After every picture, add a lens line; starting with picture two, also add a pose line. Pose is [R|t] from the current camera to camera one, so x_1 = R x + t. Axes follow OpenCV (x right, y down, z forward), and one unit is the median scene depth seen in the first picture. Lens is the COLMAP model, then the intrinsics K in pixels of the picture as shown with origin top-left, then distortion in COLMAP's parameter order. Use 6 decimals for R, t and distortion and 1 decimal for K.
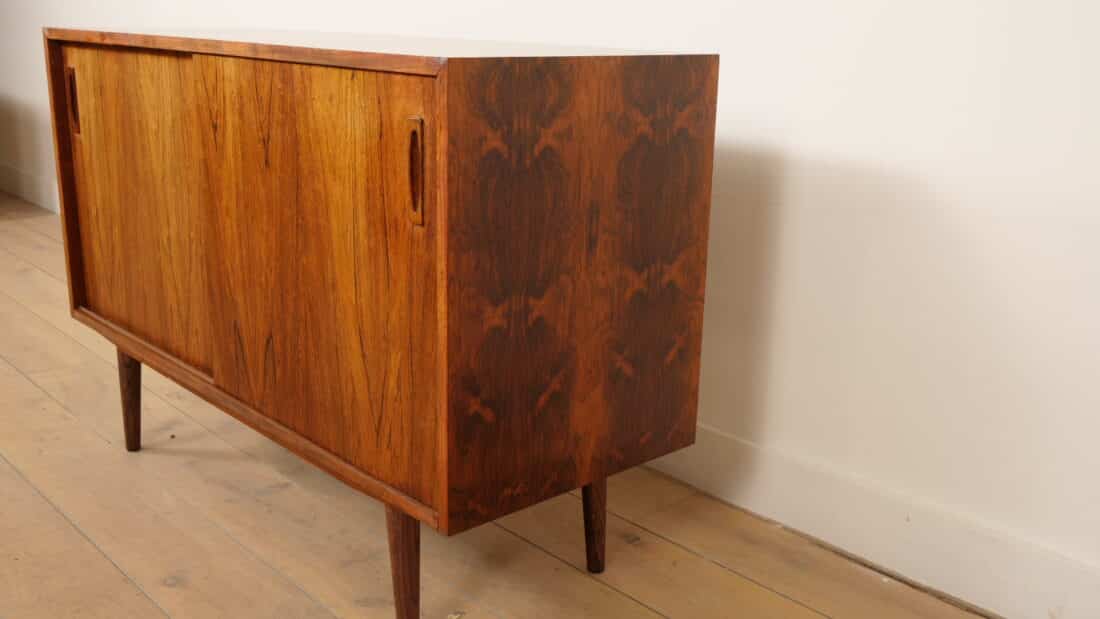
lens RADIAL K [[1078.5, 0, 550.0], [0, 1078.5, 309.5], [0, 0, 1]] dist [-0.014920, -0.013934]
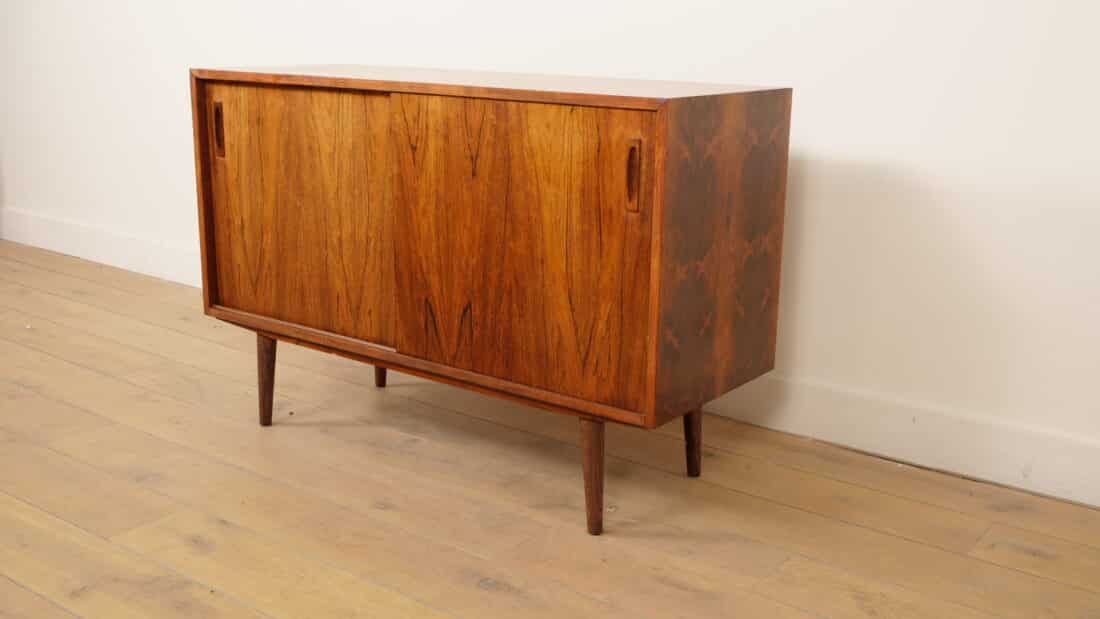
lens RADIAL K [[1152.0, 0, 550.0], [0, 1152.0, 309.5], [0, 0, 1]] dist [0.003632, 0.005768]
pose [[0.983830, -0.052881, 0.171120, -0.440767], [0.055961, 0.998345, -0.013221, 0.059001], [-0.170138, 0.022584, 0.985161, -0.445413]]
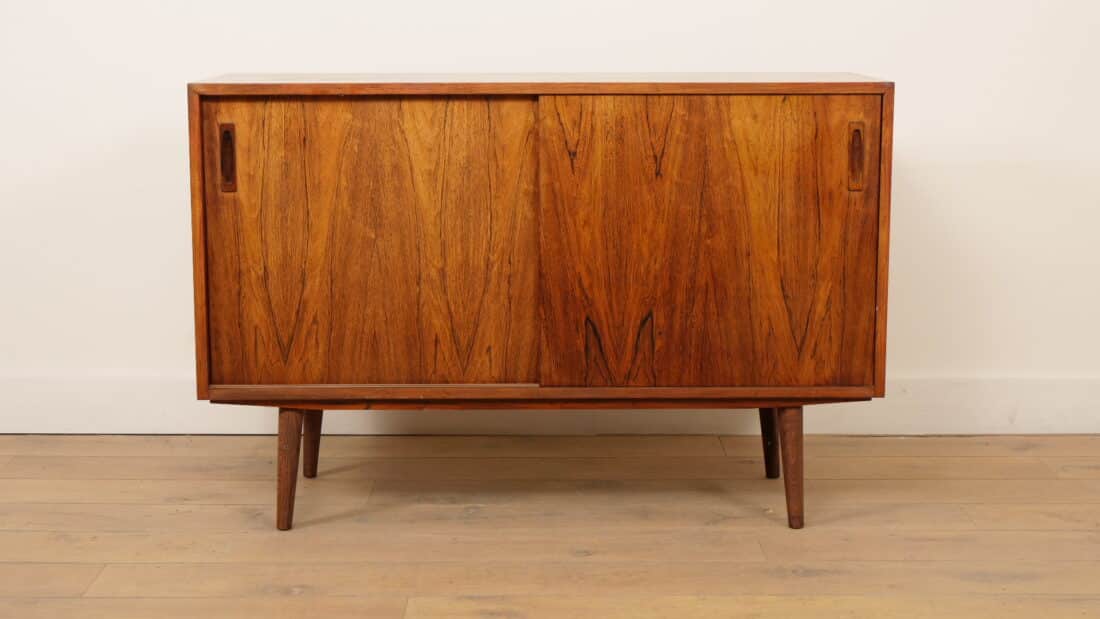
lens RADIAL K [[1904.0, 0, 550.0], [0, 1904.0, 309.5], [0, 0, 1]] dist [0.020128, 0.014414]
pose [[0.677579, -0.148186, 0.720366, -2.084416], [0.214386, 0.976749, -0.000727, -0.004509], [-0.703509, 0.154929, 0.693593, -0.475042]]
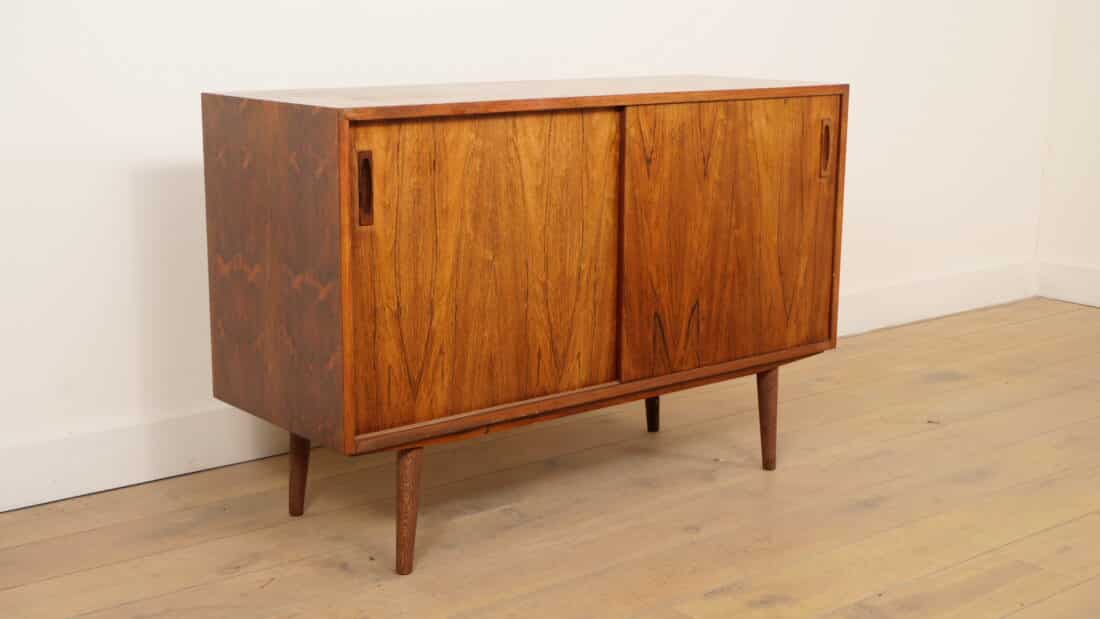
lens RADIAL K [[1473.3, 0, 550.0], [0, 1473.3, 309.5], [0, 0, 1]] dist [0.003227, 0.005651]
pose [[0.060834, -0.228840, 0.971561, -2.263610], [0.262447, 0.942782, 0.205628, -0.433693], [-0.963027, 0.242474, 0.117412, 1.051060]]
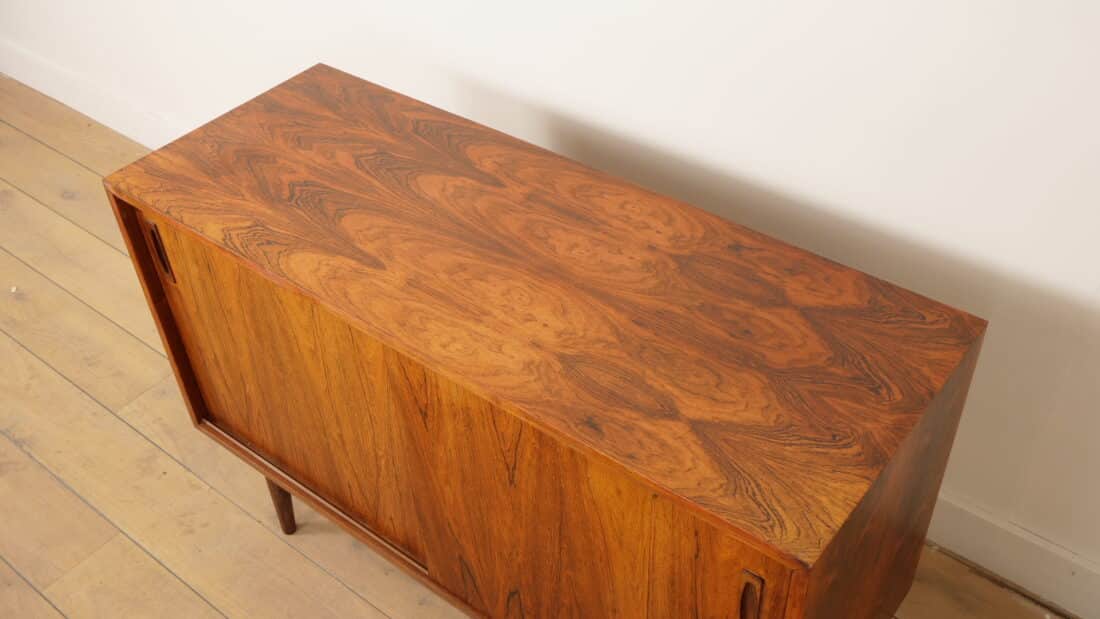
lens RADIAL K [[1078.5, 0, 550.0], [0, 1078.5, 309.5], [0, 0, 1]] dist [-0.014920, -0.013934]
pose [[0.986288, -0.148951, 0.071067, -0.284824], [0.105553, 0.900349, 0.422173, -0.689718], [-0.126868, -0.408882, 0.903726, 0.216977]]
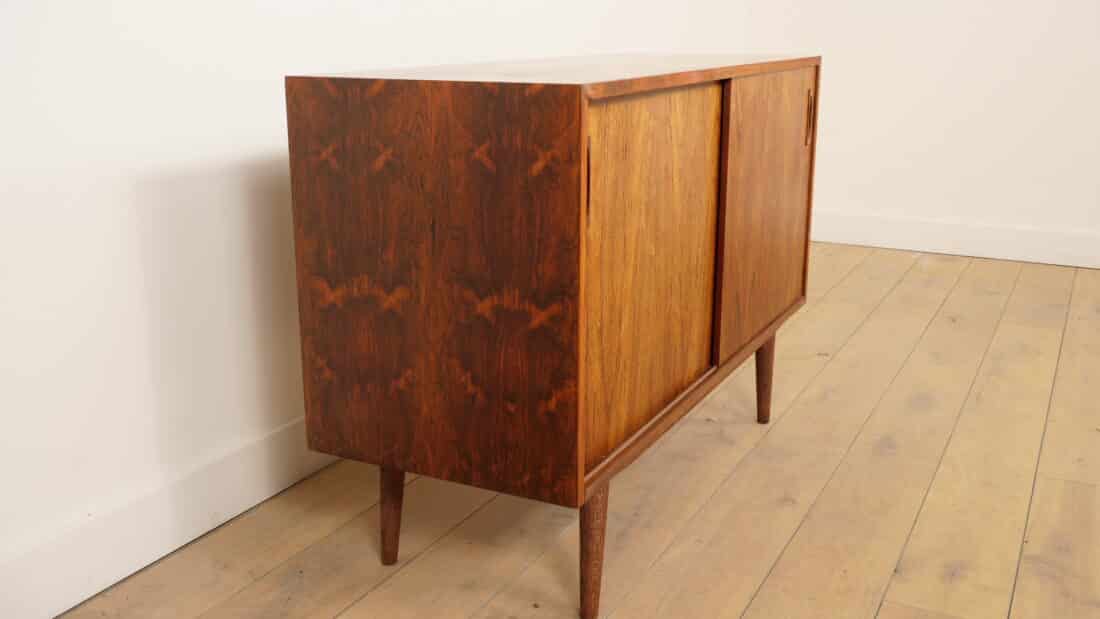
lens RADIAL K [[1078.5, 0, 550.0], [0, 1078.5, 309.5], [0, 0, 1]] dist [-0.014920, -0.013934]
pose [[-0.341193, -0.266995, 0.901277, -1.538119], [0.244916, 0.900445, 0.359465, -0.535000], [-0.907526, 0.343384, -0.241834, 1.722364]]
